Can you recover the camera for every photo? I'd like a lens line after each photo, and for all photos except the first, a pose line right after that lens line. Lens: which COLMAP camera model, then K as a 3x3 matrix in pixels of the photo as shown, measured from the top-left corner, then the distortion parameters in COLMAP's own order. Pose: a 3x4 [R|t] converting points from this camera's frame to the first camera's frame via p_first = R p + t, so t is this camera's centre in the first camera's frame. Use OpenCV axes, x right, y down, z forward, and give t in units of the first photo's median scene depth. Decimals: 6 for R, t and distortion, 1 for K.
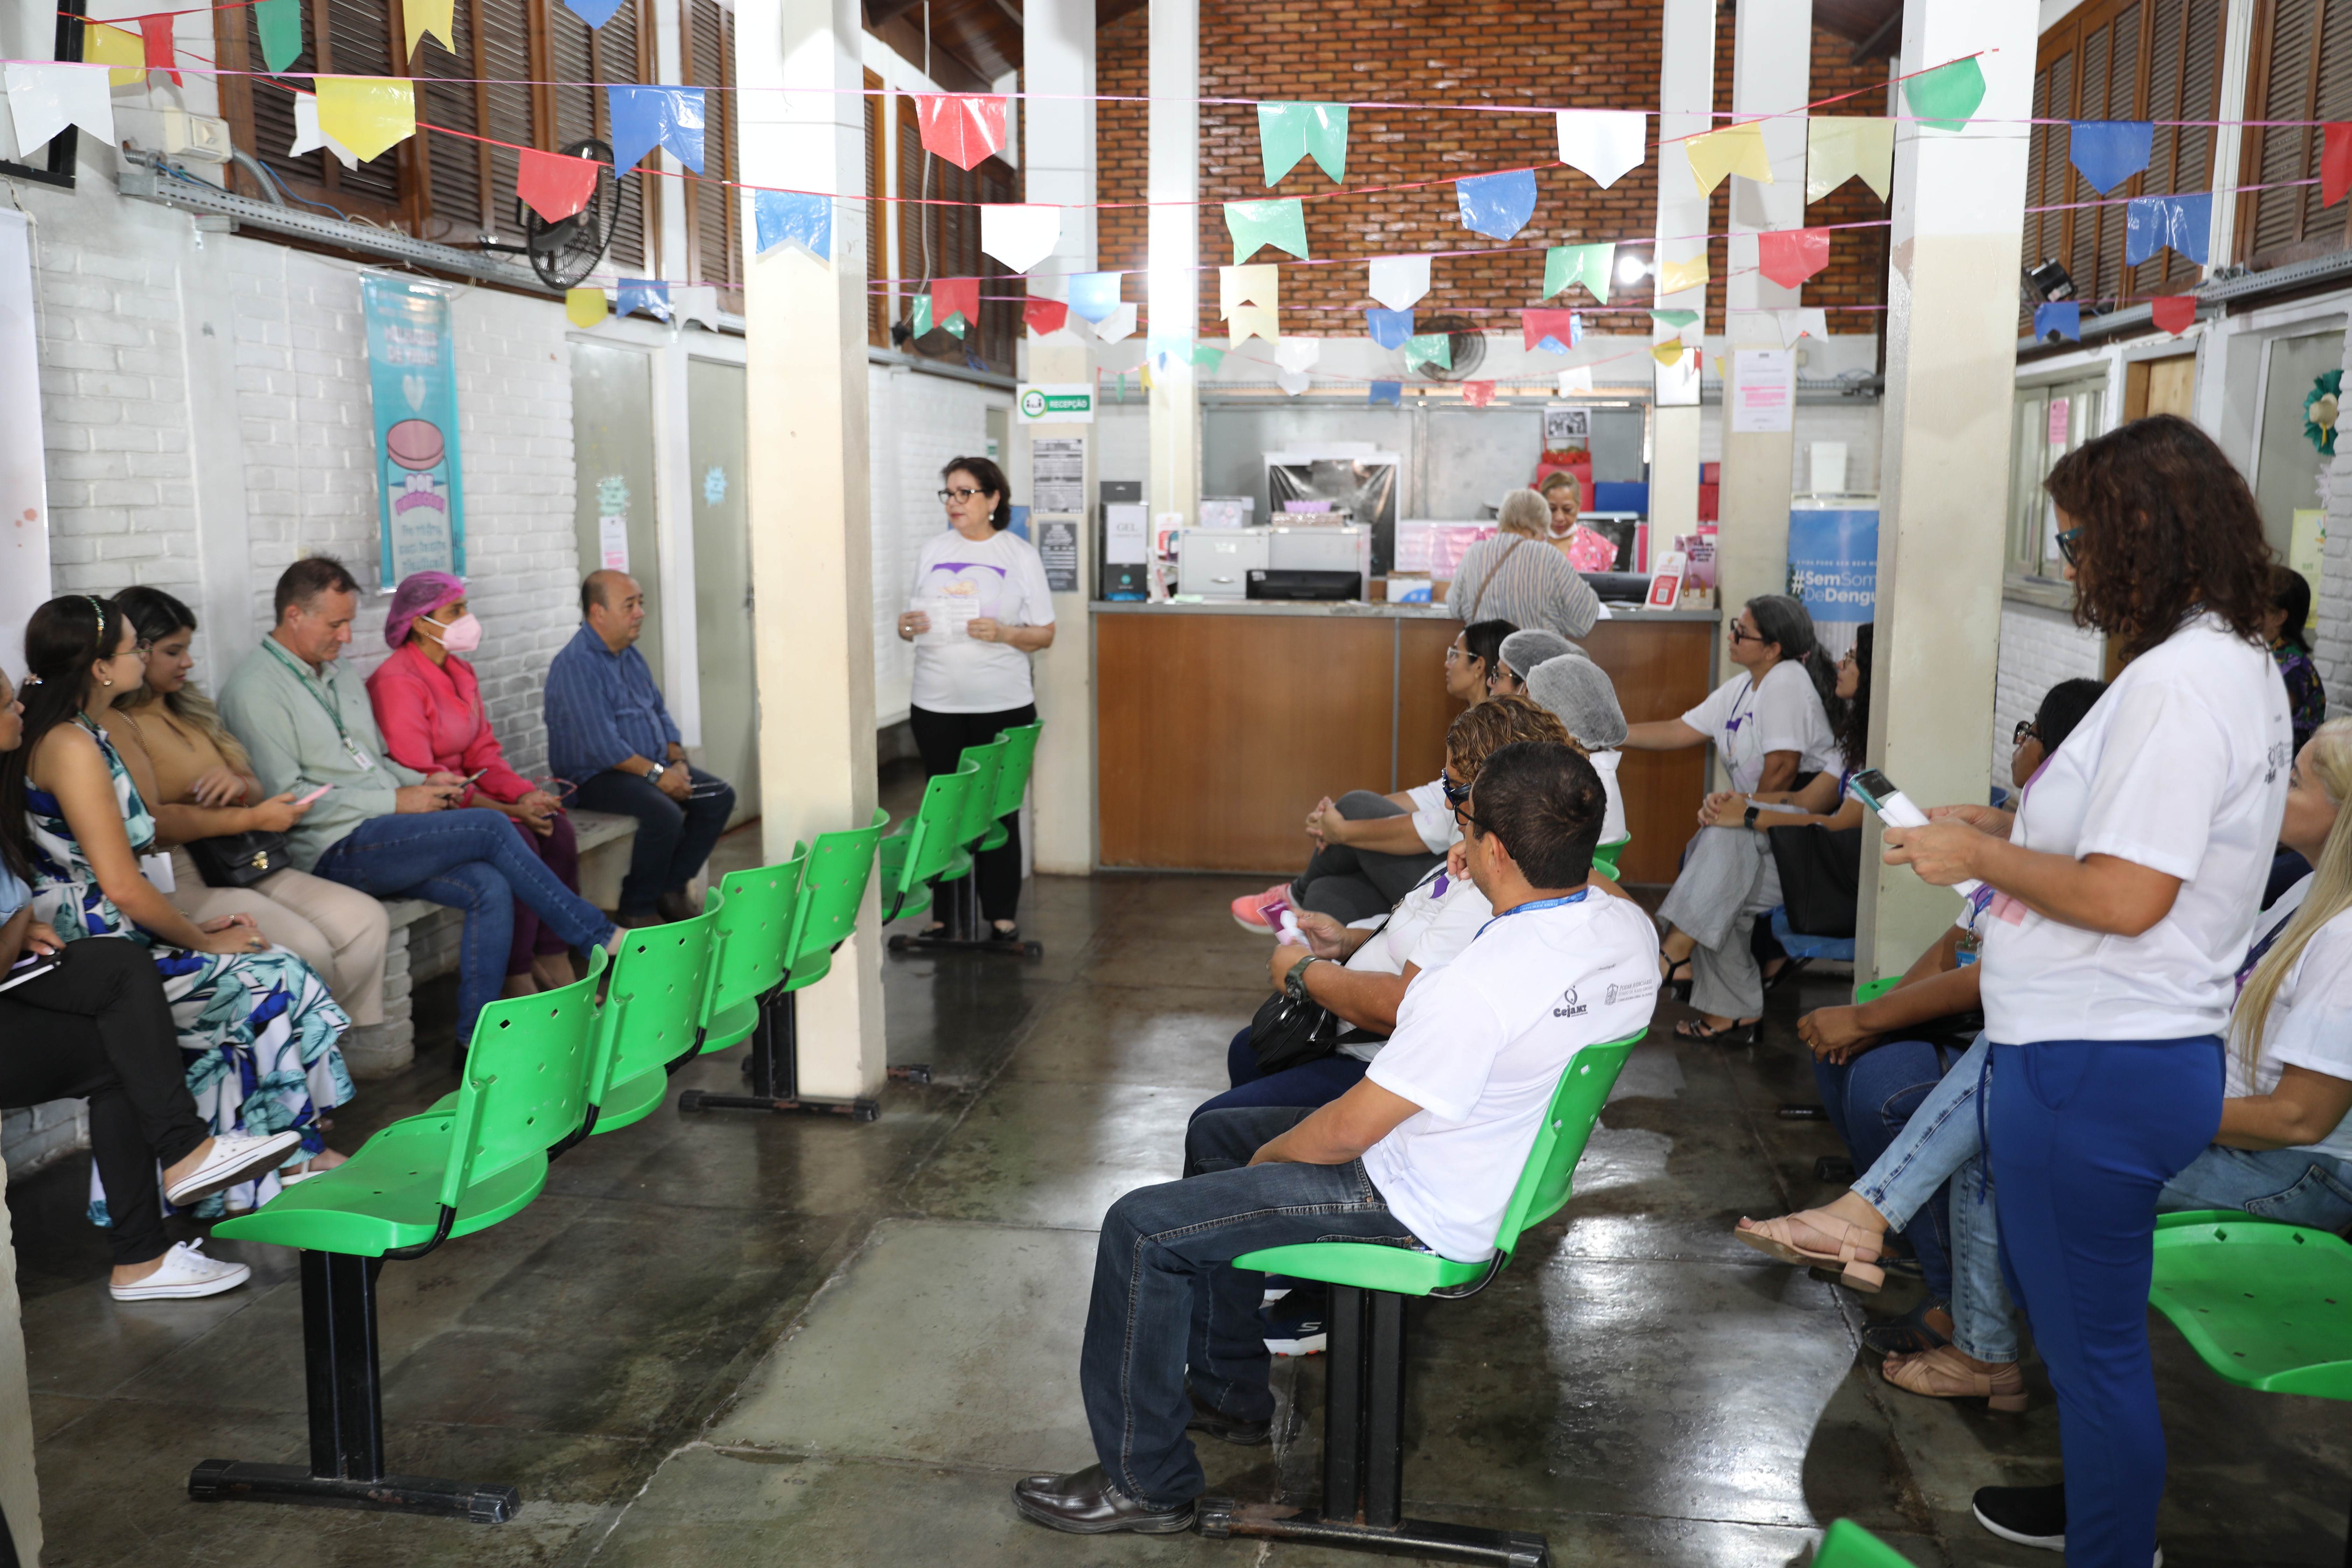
lens RADIAL K [[1924.3, 0, 1176.0], [0, 1924.3, 784.0], [0, 0, 1]] dist [-0.079605, 0.110676]
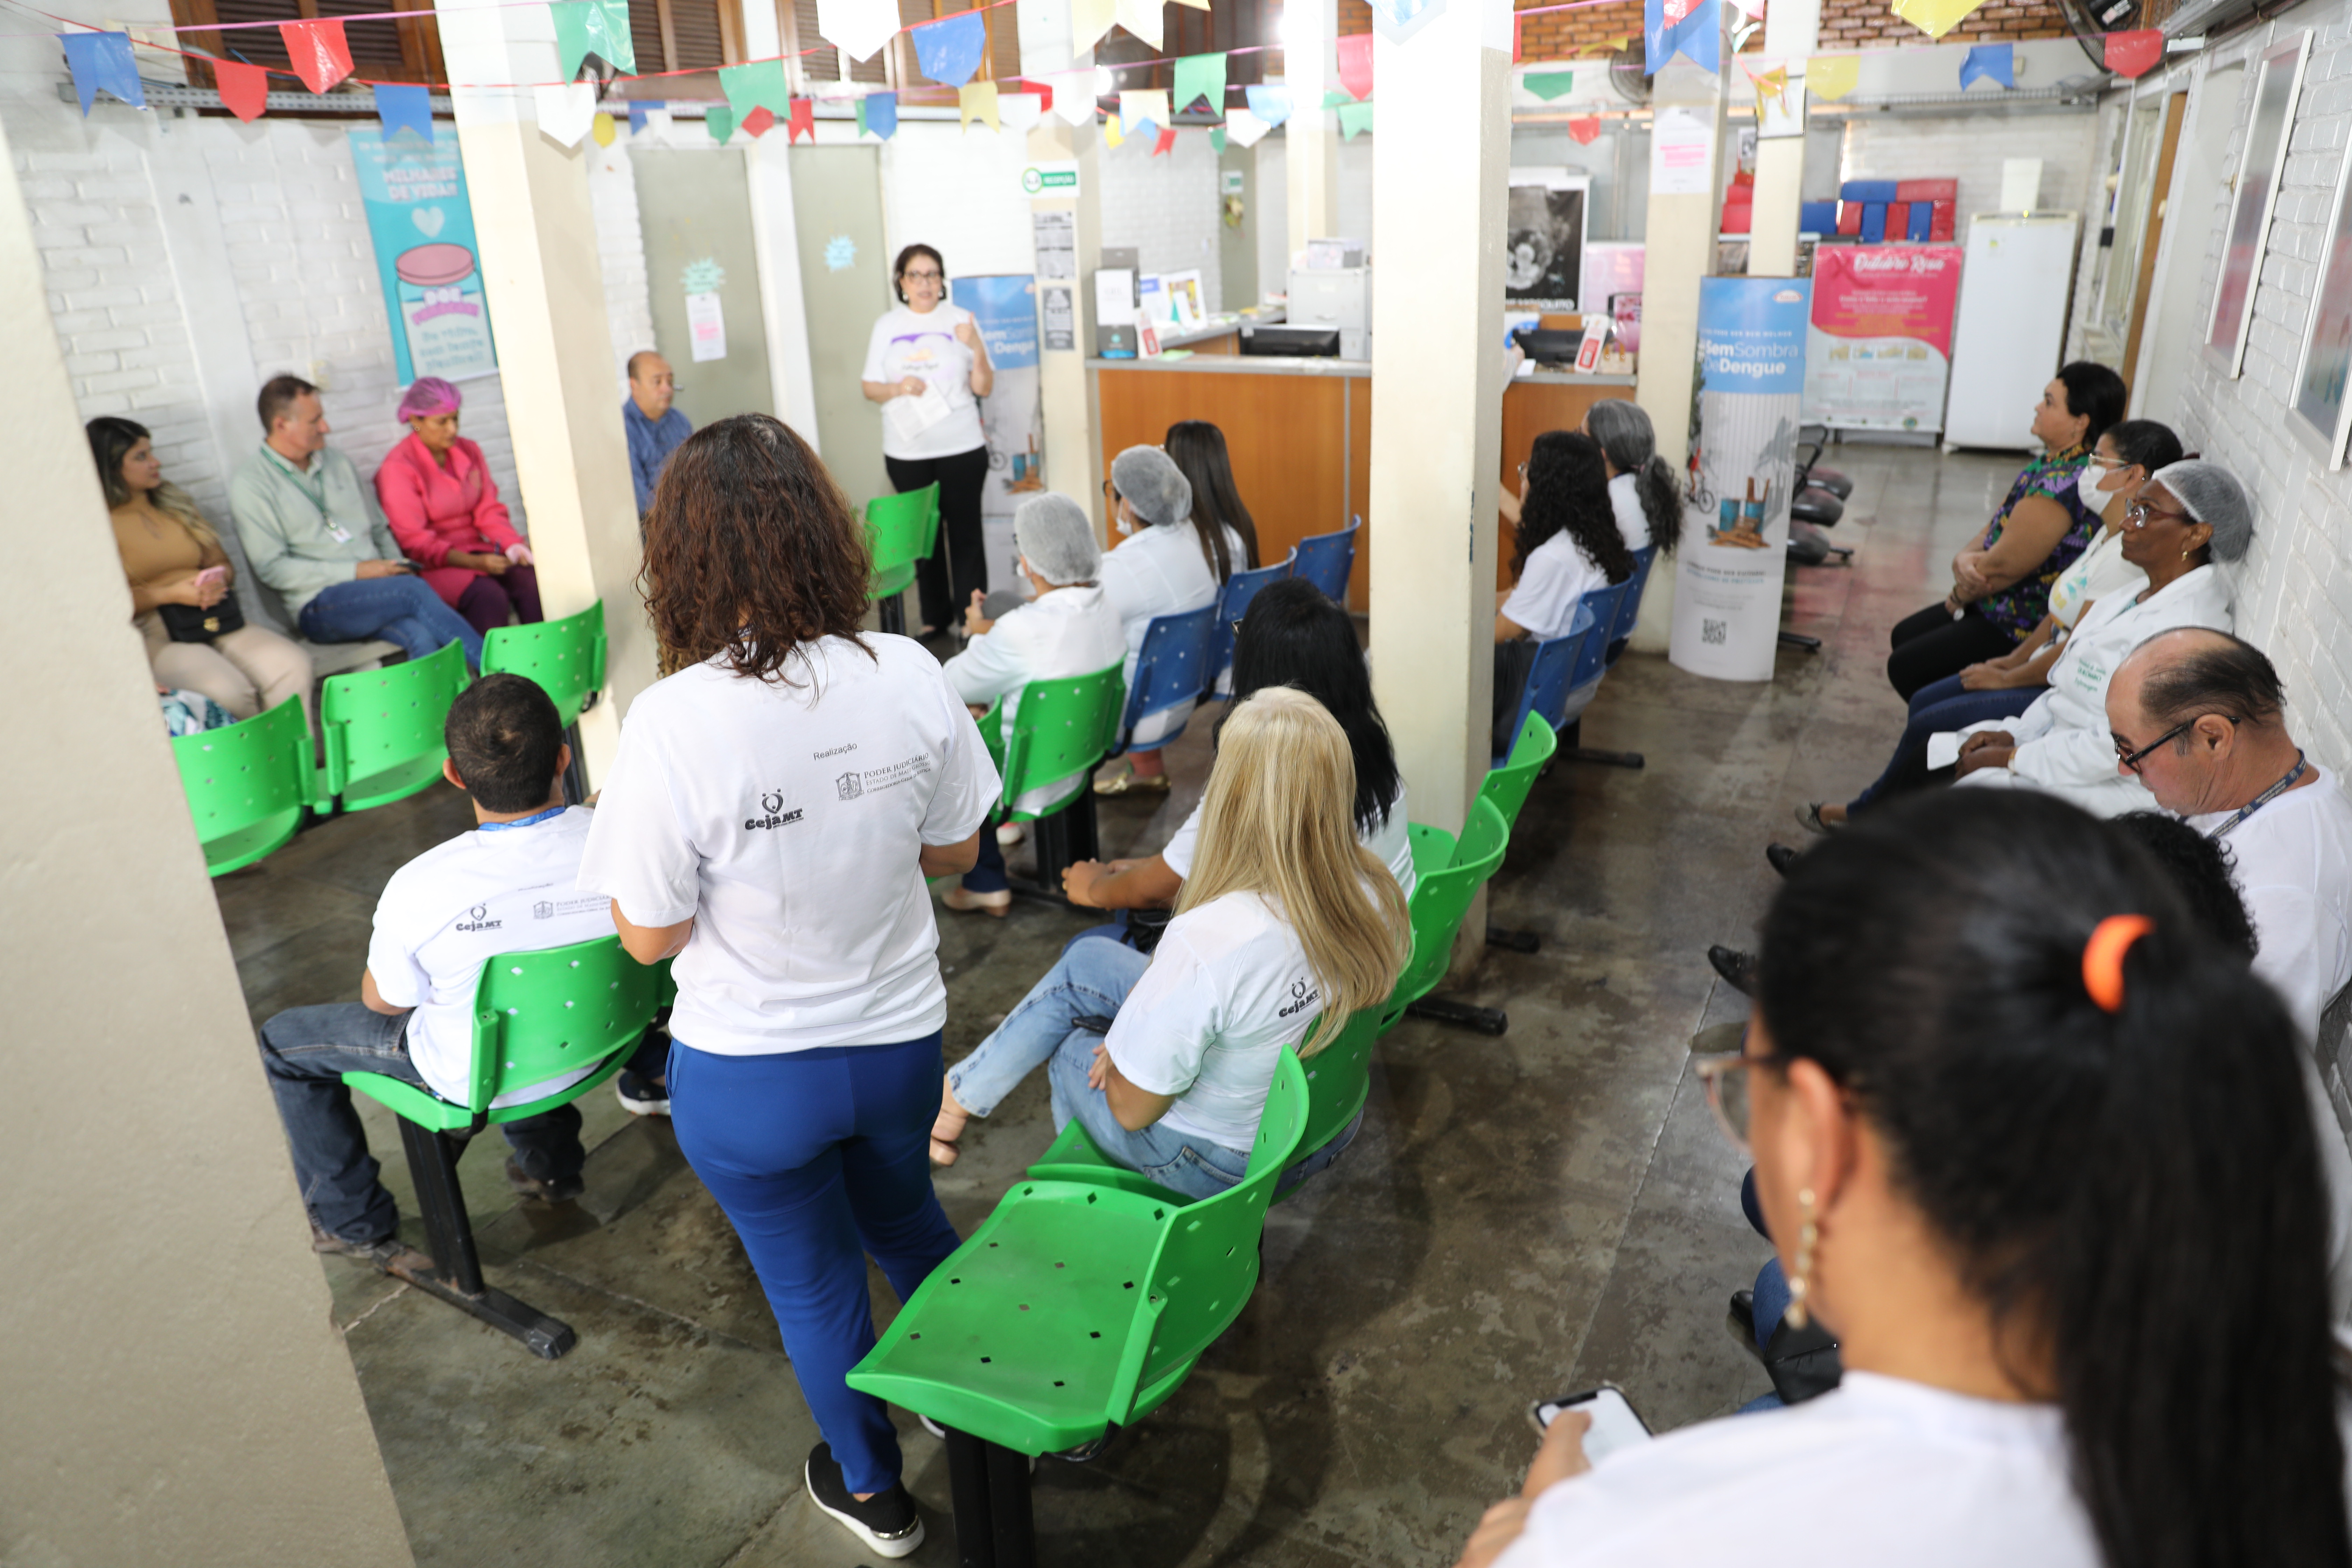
lens RADIAL K [[1592.3, 0, 1176.0], [0, 1592.3, 784.0], [0, 0, 1]] dist [-0.117188, 0.089434]
pose [[0.951466, 0.078622, -0.297542, 0.299402], [-0.010711, 0.974691, 0.223298, -0.059183], [0.307568, -0.209274, 0.928228, 0.102691]]
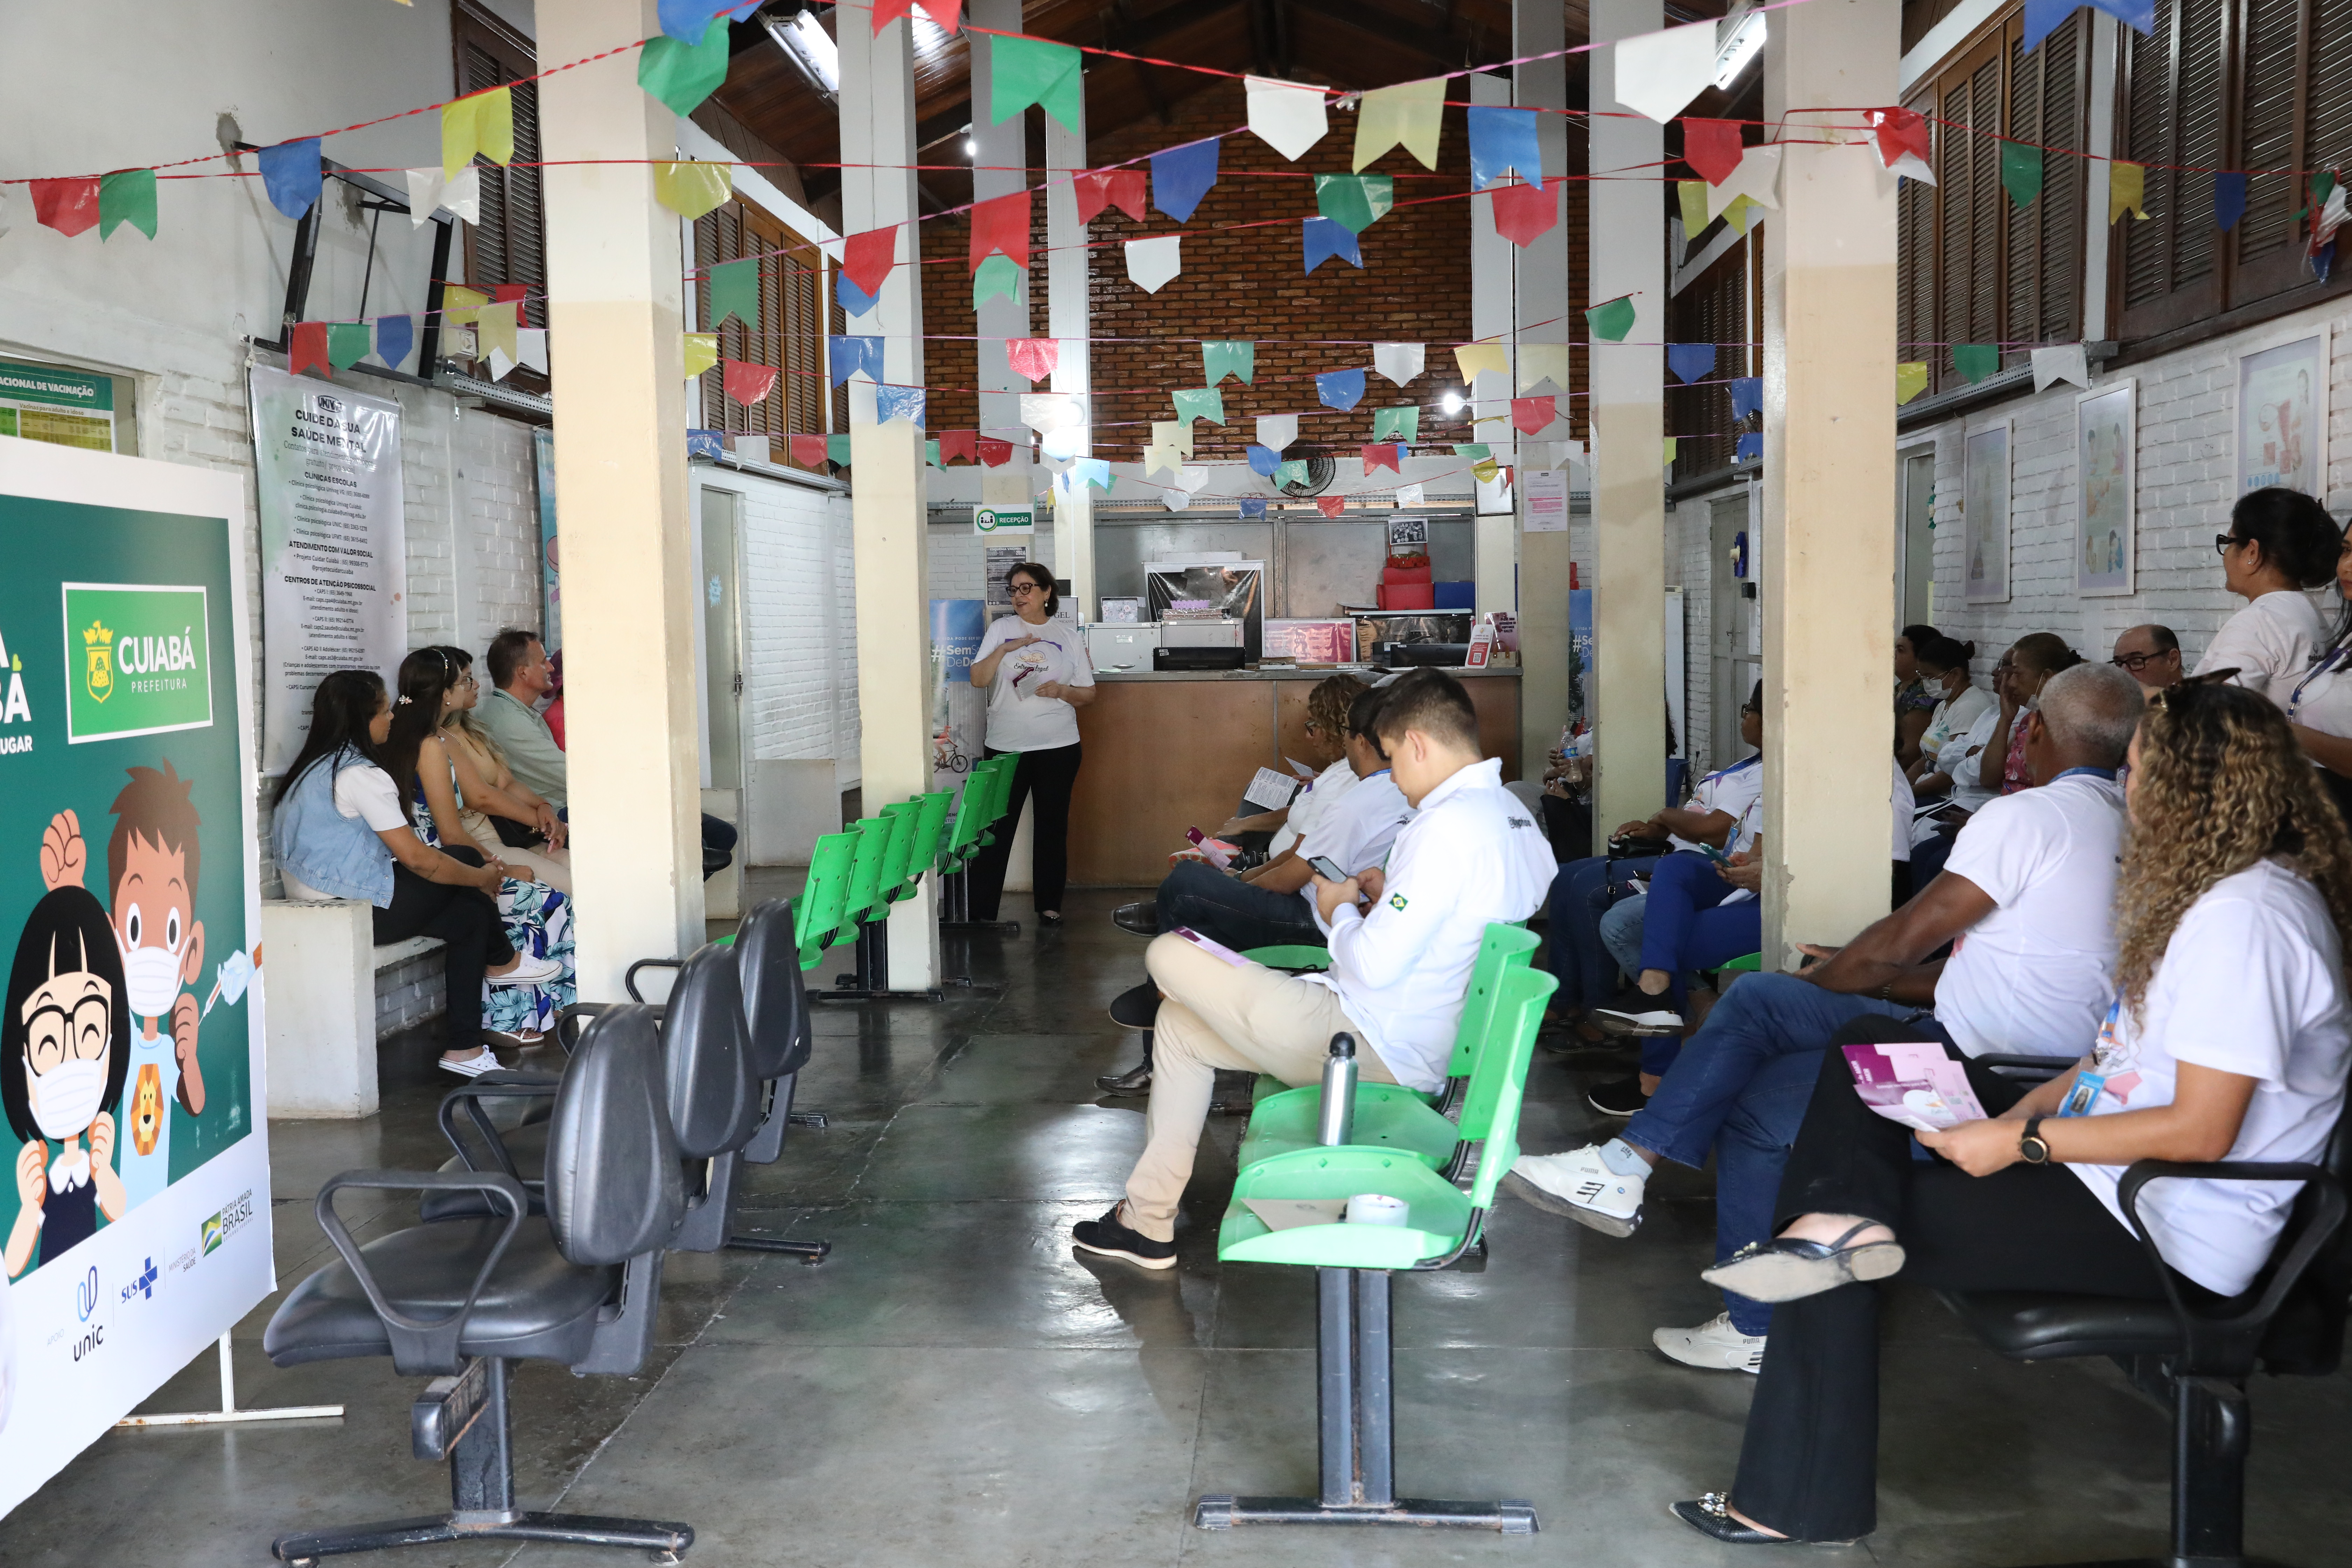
lens RADIAL K [[2130.7, 0, 1176.0], [0, 2130.7, 784.0], [0, 0, 1]] dist [-0.047727, -0.001798]
pose [[0.996440, -0.024359, 0.080705, -0.066082], [0.030261, 0.996892, -0.072735, 0.082835], [-0.078683, 0.074918, 0.994081, -0.401145]]
